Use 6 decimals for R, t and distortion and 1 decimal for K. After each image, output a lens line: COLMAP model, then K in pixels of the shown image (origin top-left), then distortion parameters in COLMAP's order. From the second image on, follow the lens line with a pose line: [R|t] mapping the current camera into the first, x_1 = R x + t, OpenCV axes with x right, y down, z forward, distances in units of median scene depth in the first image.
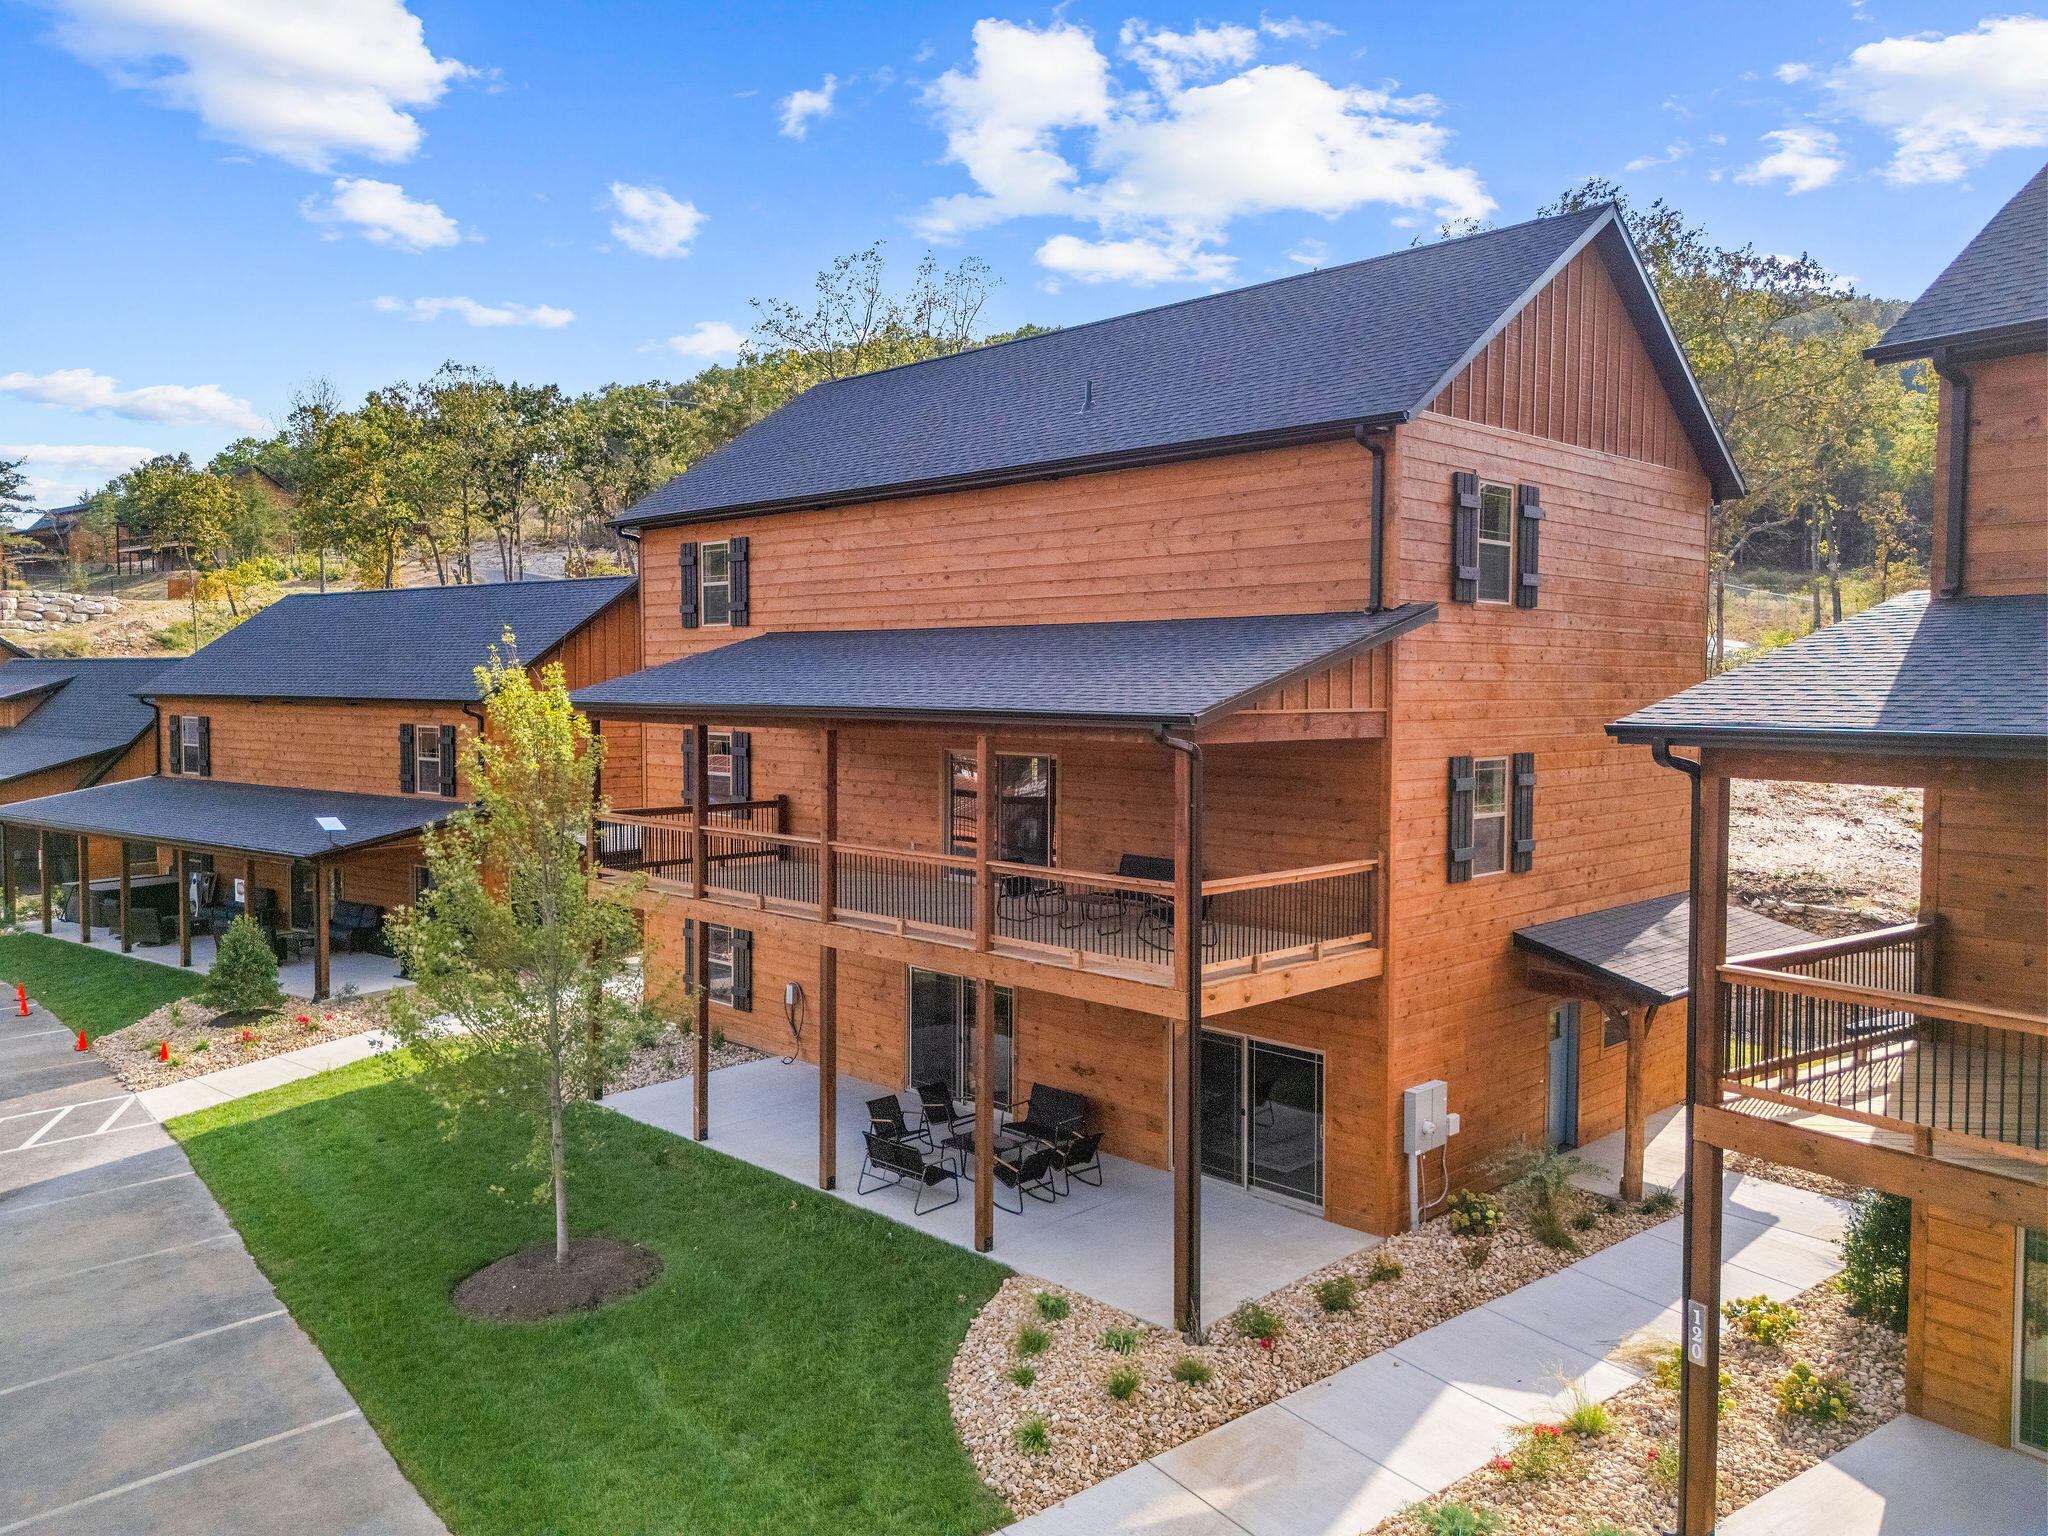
lens RADIAL K [[1501.0, 0, 1024.0], [0, 1501.0, 768.0], [0, 0, 1]] dist [0.073655, -0.068091]
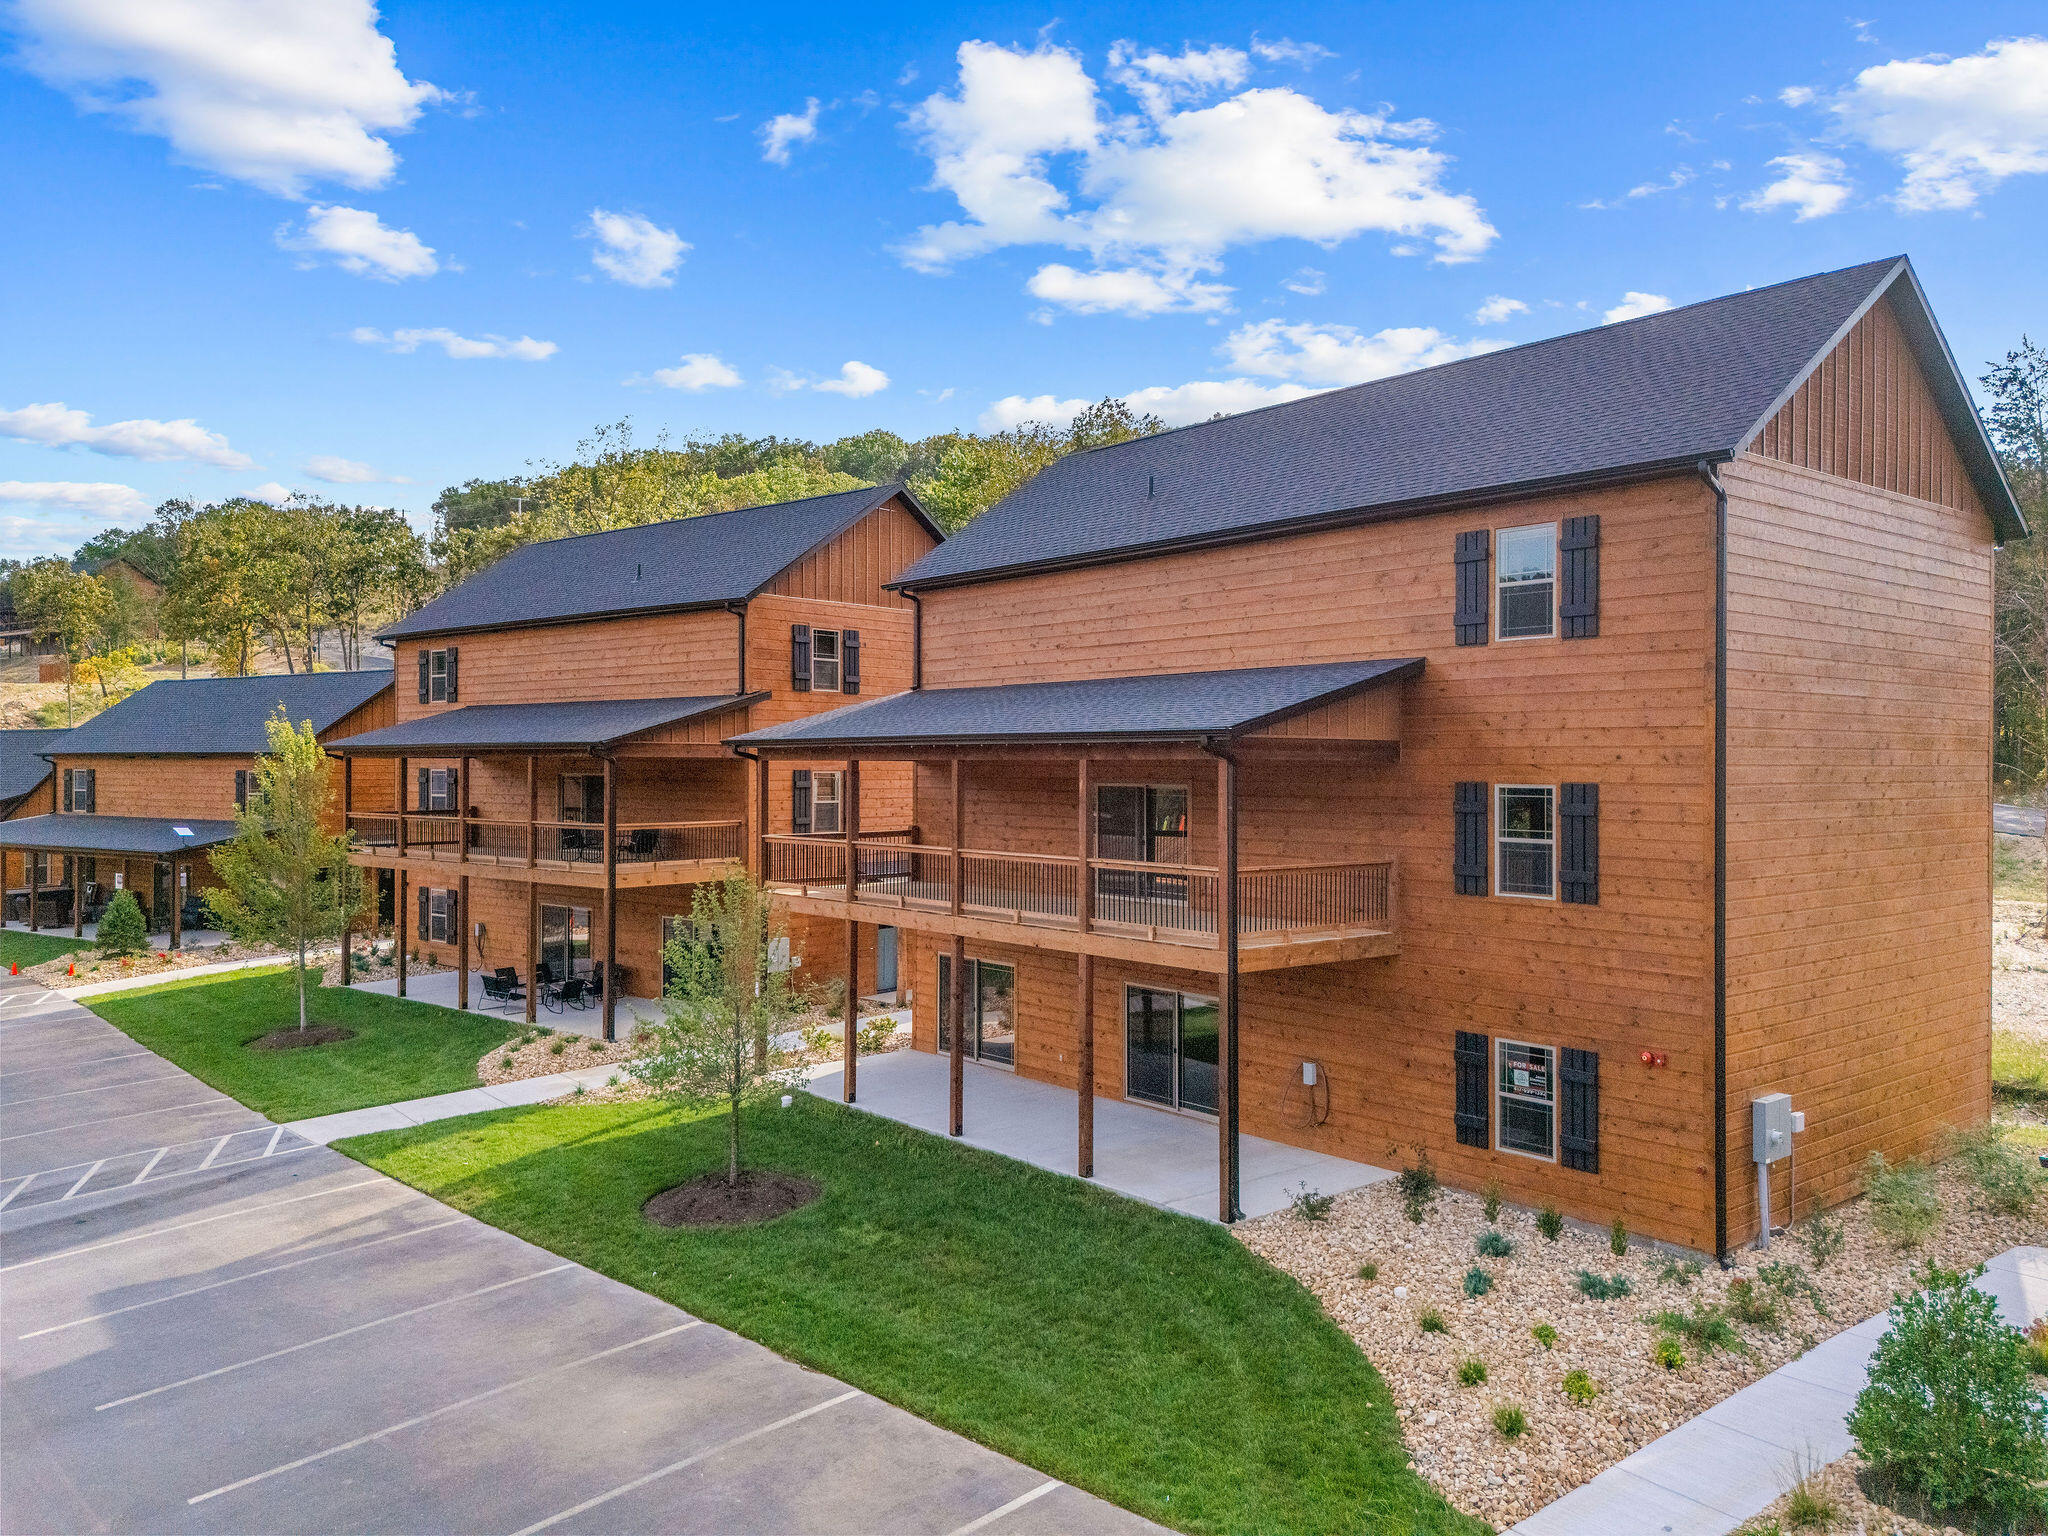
lens RADIAL K [[1501.0, 0, 1024.0], [0, 1501.0, 768.0], [0, 0, 1]] dist [0.073655, -0.068091]
pose [[0.997392, -0.000911, 0.072163, 0.374738], [0.004866, 0.998494, -0.054653, 0.082963], [-0.072004, 0.054861, 0.995894, -0.803952]]
